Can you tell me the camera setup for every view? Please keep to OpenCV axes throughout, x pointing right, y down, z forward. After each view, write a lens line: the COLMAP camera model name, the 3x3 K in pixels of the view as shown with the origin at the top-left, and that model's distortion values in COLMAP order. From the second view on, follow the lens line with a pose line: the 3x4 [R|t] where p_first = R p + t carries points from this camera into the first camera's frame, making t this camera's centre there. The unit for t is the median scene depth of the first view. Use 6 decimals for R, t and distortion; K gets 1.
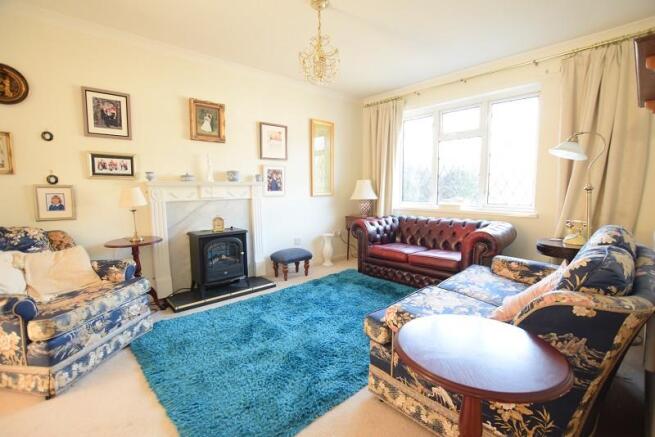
lens RADIAL K [[292.9, 0, 326.2], [0, 292.9, 219.3], [0, 0, 1]] dist [-0.040607, 0.009149]
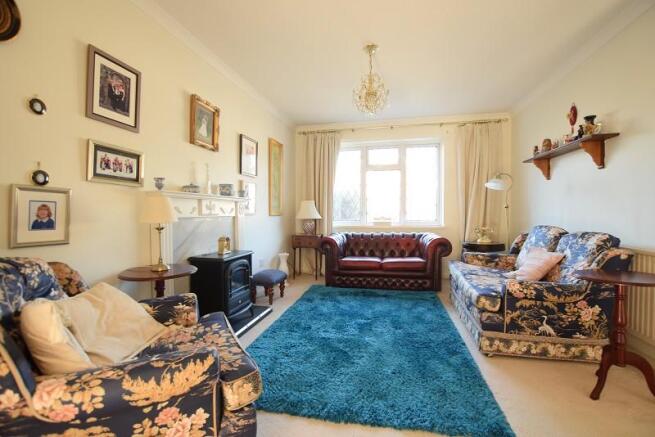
lens RADIAL K [[292.9, 0, 326.2], [0, 292.9, 219.3], [0, 0, 1]] dist [-0.040607, 0.009149]
pose [[0.825258, -0.006285, 0.564721, -0.725268], [0.056453, 0.995848, -0.071415, 0.022065], [-0.561927, 0.090816, 0.822186, 0.158232]]
